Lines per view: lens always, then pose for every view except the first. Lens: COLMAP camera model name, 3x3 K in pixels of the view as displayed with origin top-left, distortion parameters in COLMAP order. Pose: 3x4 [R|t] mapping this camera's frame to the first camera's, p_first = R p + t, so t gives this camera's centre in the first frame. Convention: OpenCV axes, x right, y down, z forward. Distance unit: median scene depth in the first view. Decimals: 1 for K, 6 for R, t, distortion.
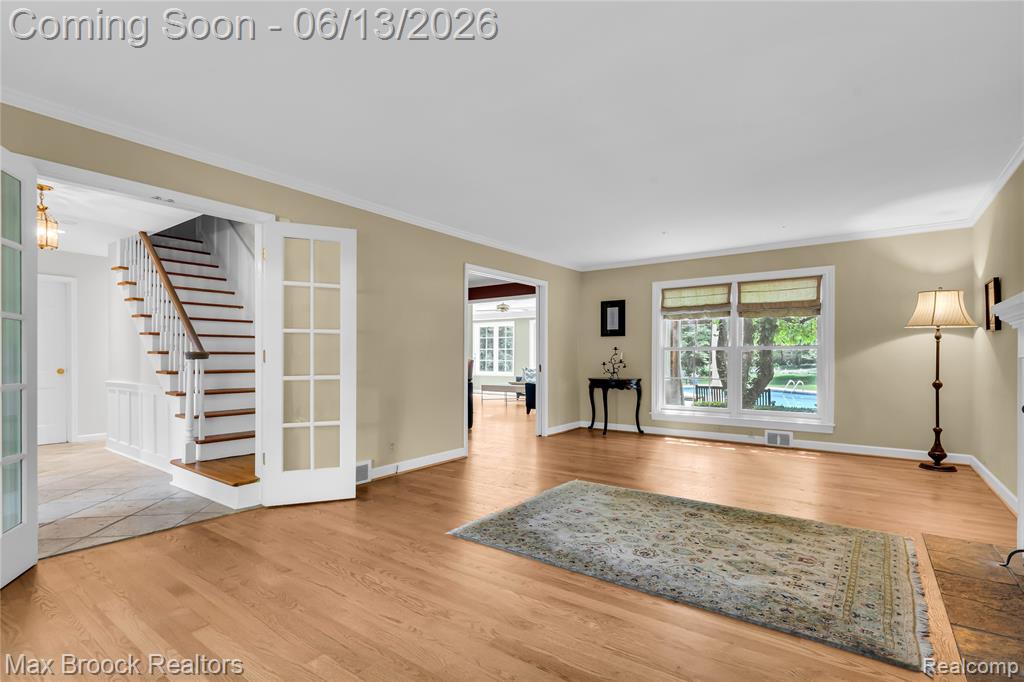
lens RADIAL K [[481.7, 0, 512.9], [0, 481.7, 358.6], [0, 0, 1]] dist [-0.001333, -0.000703]
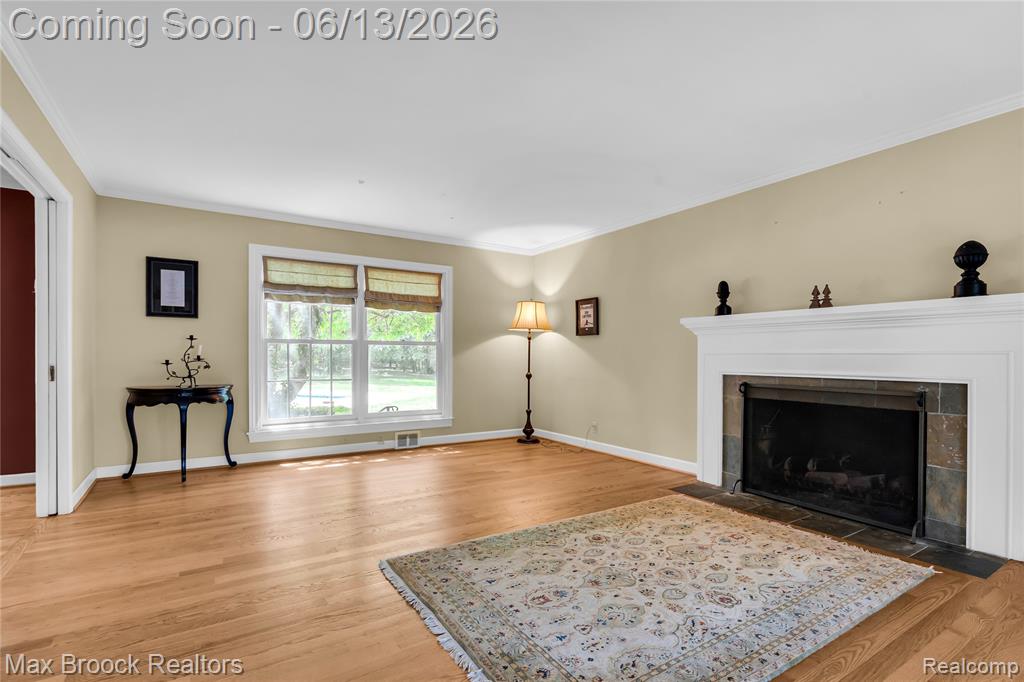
lens RADIAL K [[486.8, 0, 514.1], [0, 486.8, 358.4], [0, 0, 1]] dist [0.000054, -0.000374]
pose [[0.354665, -0.004382, 0.934983, -0.263853], [-0.002081, 0.999983, 0.005476, 0.001562], [-0.934991, -0.003888, 0.354650, 0.461627]]
